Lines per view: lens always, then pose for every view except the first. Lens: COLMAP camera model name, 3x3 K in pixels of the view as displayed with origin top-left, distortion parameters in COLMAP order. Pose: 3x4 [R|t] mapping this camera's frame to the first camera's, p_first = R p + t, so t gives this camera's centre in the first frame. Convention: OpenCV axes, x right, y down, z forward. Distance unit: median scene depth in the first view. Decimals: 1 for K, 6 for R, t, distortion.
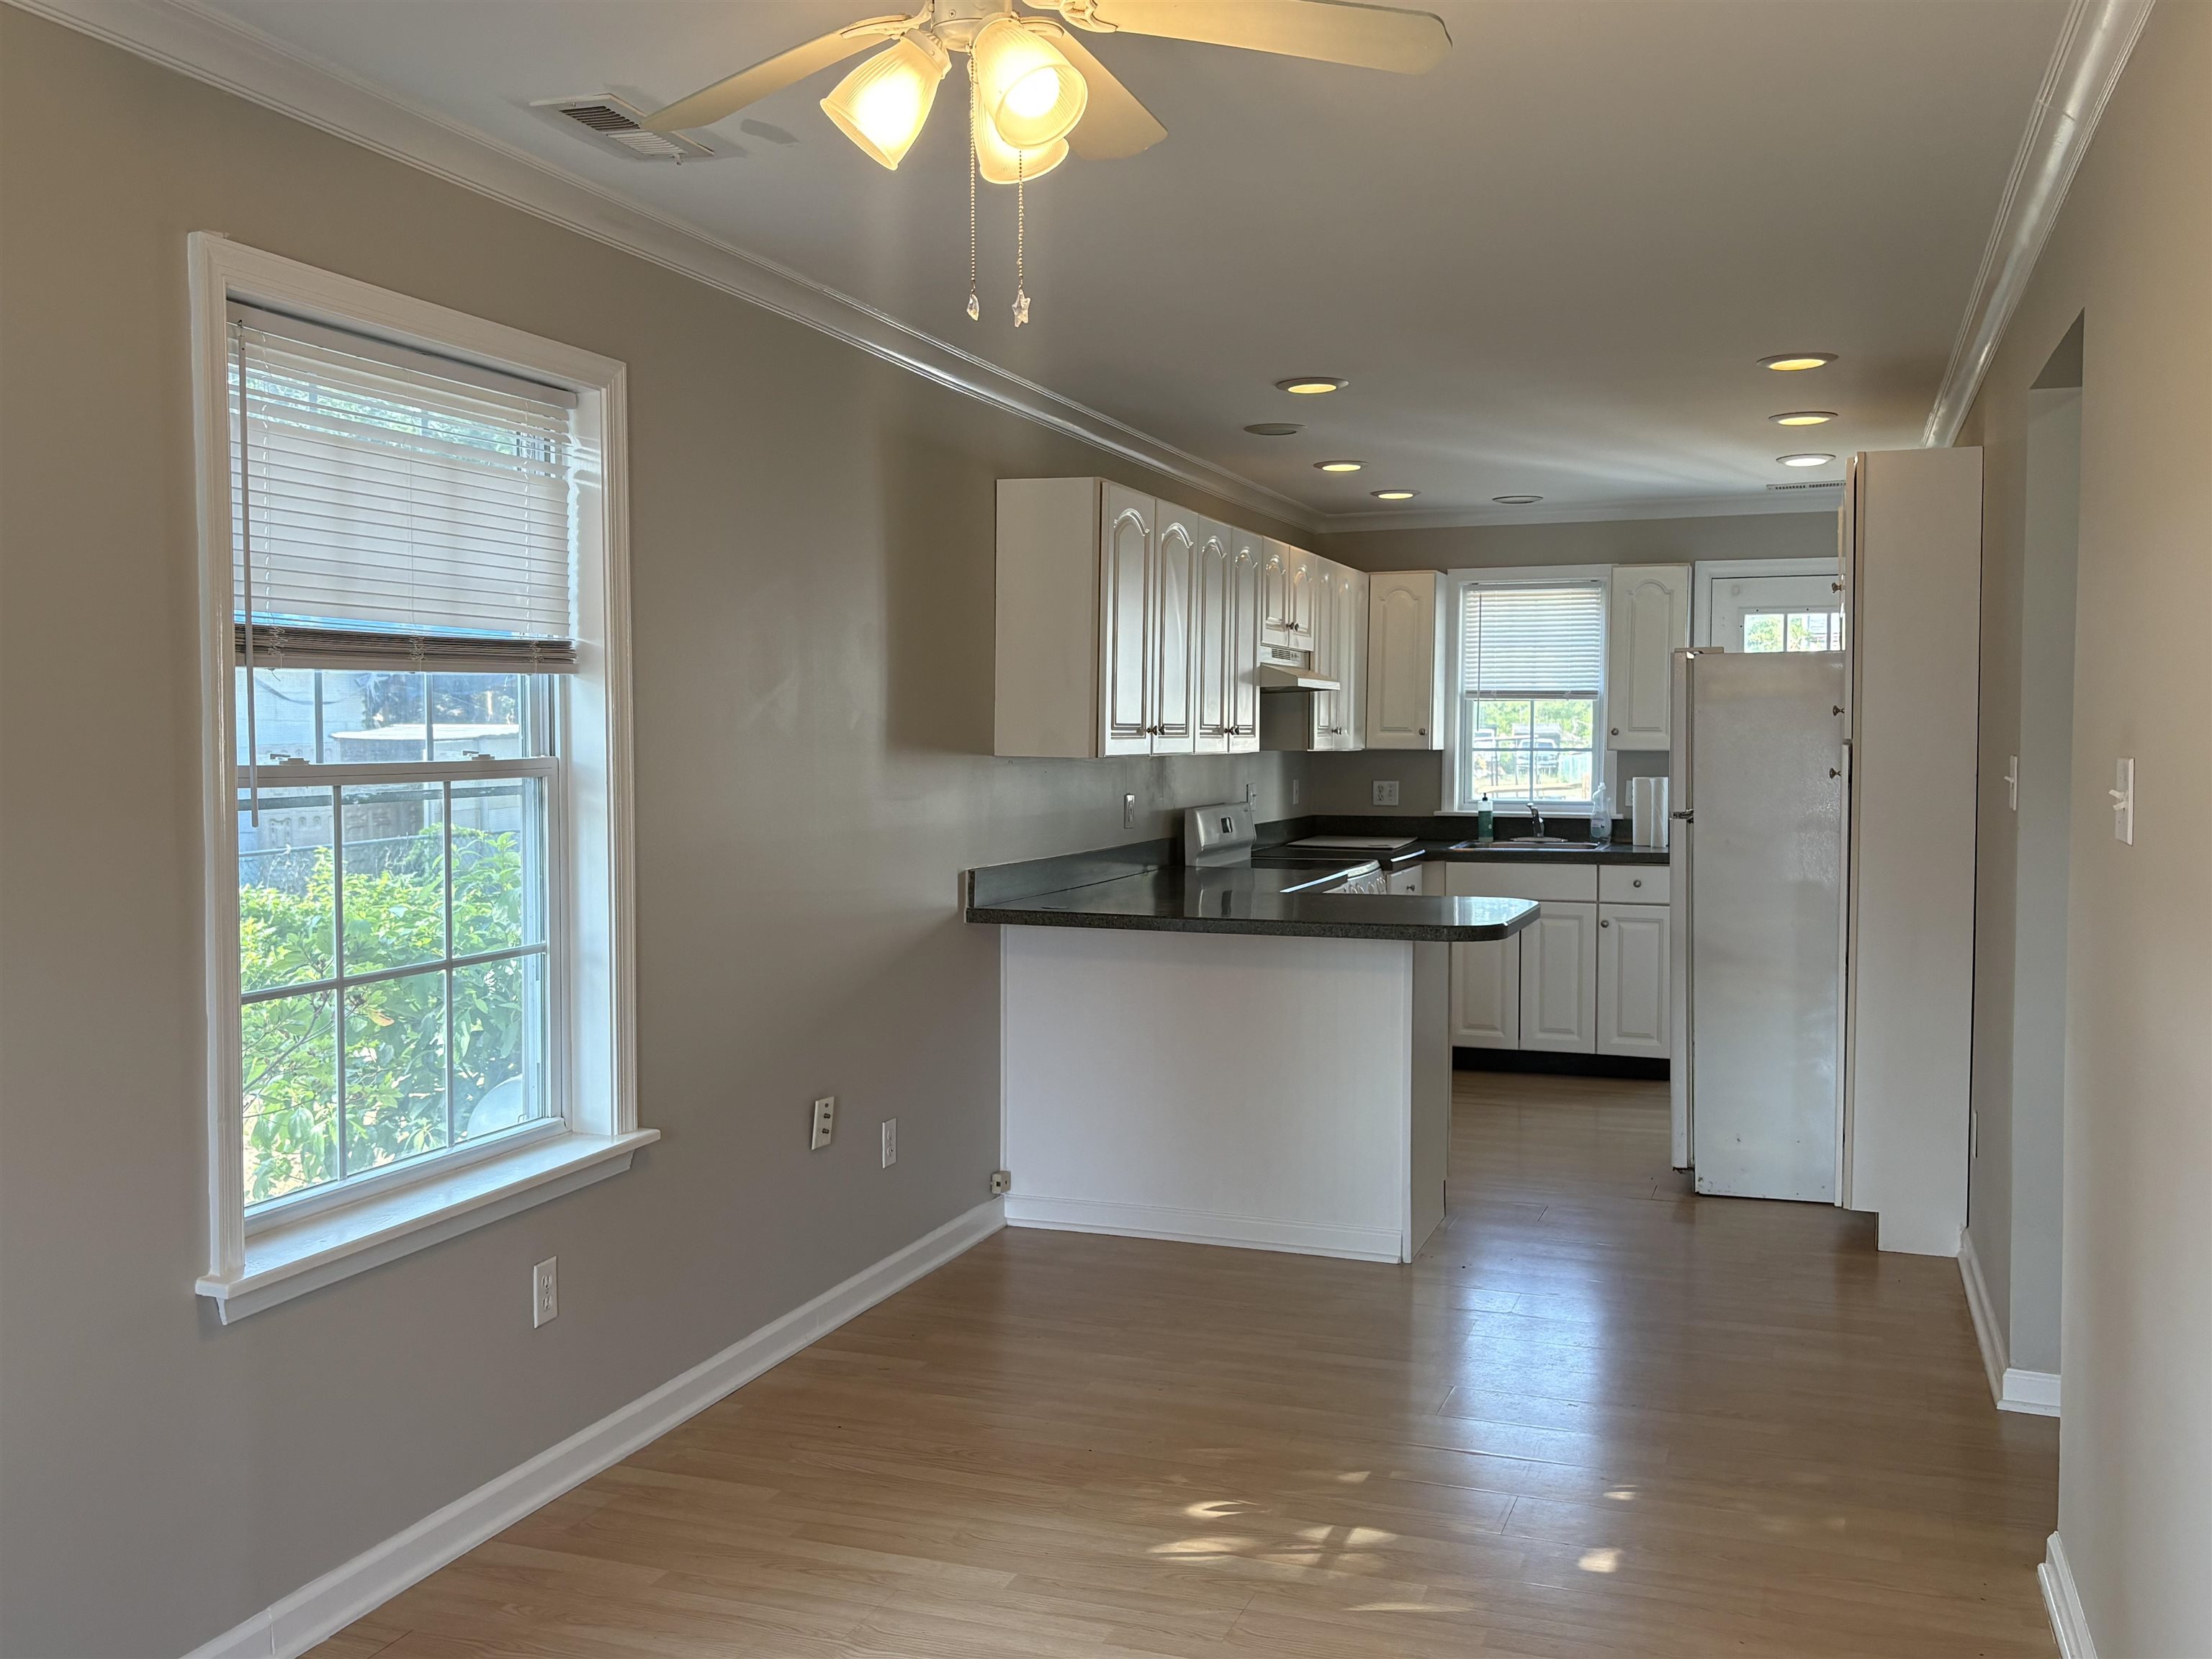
lens RADIAL K [[1959.6, 0, 1106.0], [0, 1959.6, 829.5], [0, 0, 1]] dist [0.044298, -0.022664]
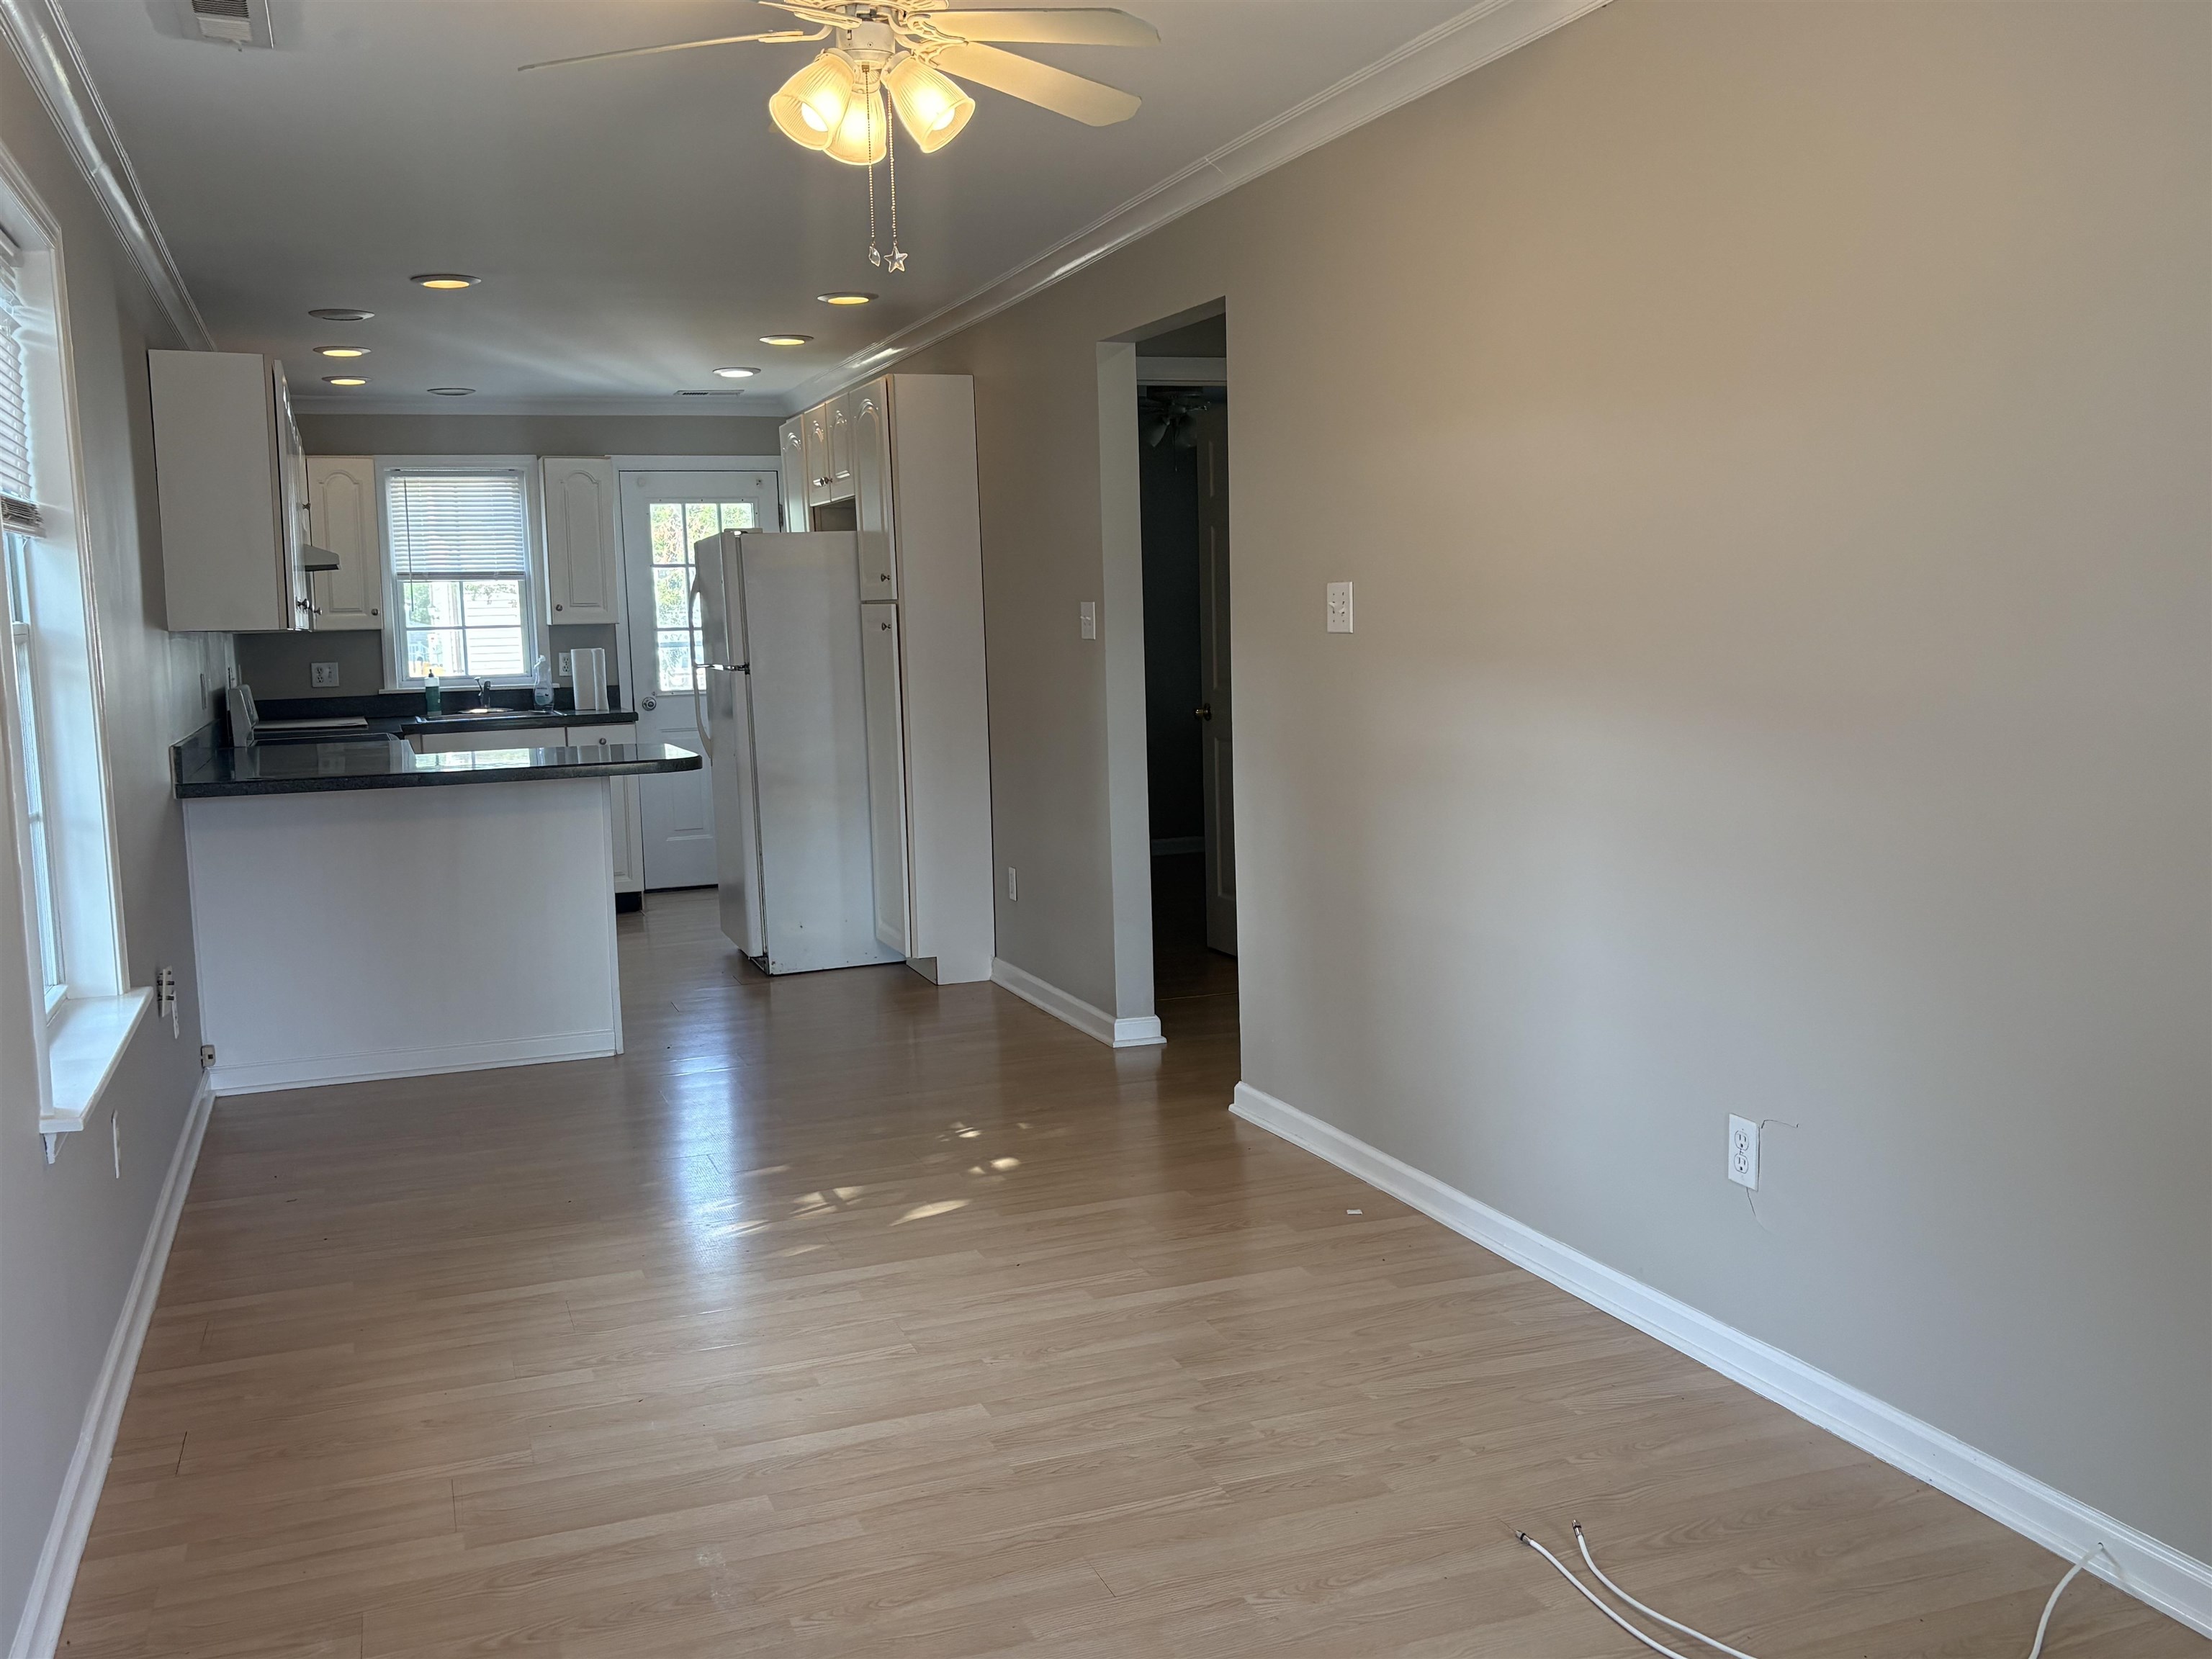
lens RADIAL K [[1959.6, 0, 1106.0], [0, 1959.6, 829.5], [0, 0, 1]] dist [0.044298, -0.022664]
pose [[0.757588, -0.095023, 0.645780, -0.354637], [0.061761, 0.995344, 0.074004, 0.017539], [-0.649805, -0.016181, 0.759929, -0.073478]]
